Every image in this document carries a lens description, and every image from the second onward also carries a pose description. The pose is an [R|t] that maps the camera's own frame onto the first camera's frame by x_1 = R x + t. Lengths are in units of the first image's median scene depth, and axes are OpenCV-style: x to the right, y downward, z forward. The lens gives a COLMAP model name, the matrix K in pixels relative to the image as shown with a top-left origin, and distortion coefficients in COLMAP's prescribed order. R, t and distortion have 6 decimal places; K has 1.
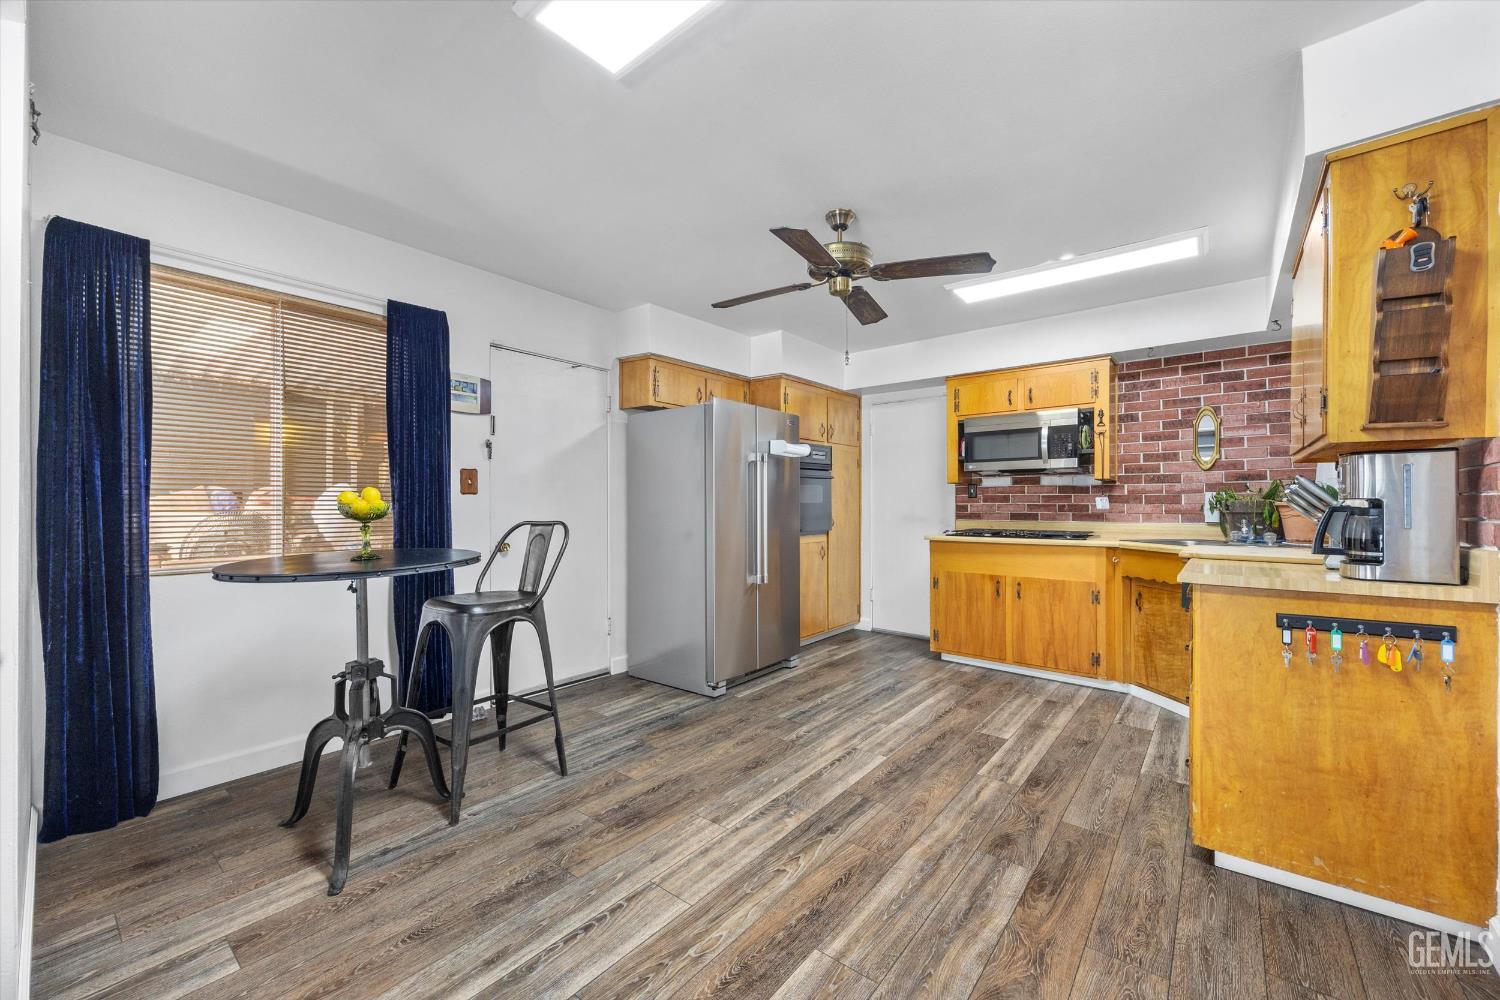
lens RADIAL K [[591.0, 0, 754.6], [0, 591.0, 502.3], [0, 0, 1]] dist [0.000900, -0.000049]
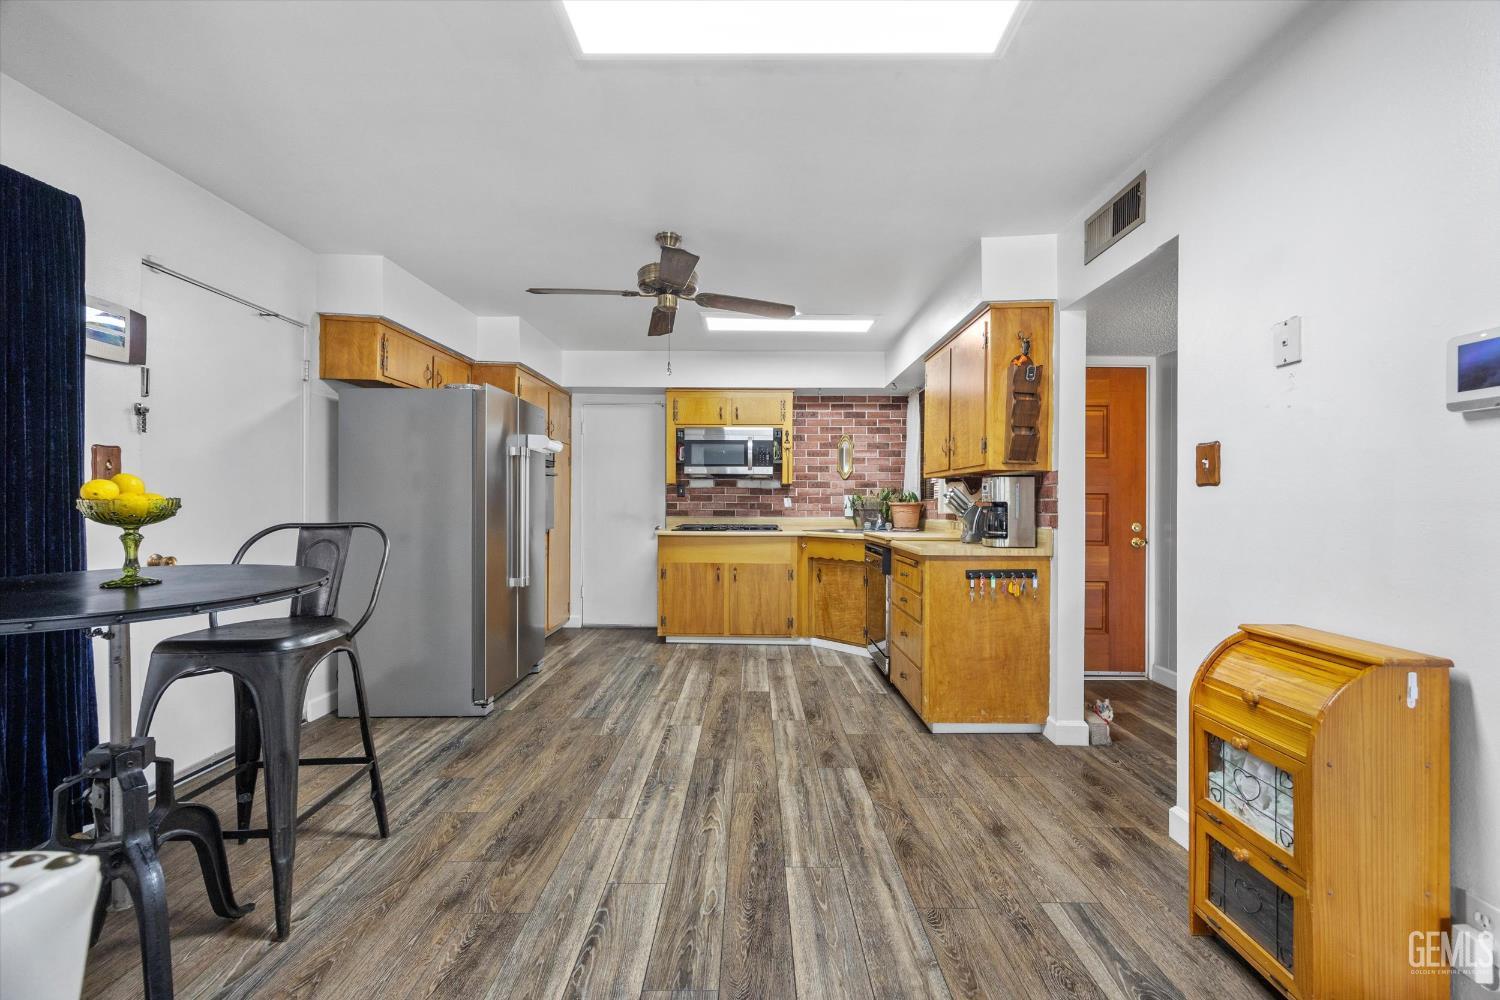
lens RADIAL K [[591.0, 0, 754.6], [0, 591.0, 502.3], [0, 0, 1]] dist [0.000900, -0.000049]
pose [[0.777317, 0.005253, 0.629087, -0.294292], [-0.008060, 0.999966, 0.001609, -0.000690], [-0.629057, -0.006321, 0.777333, 0.038012]]
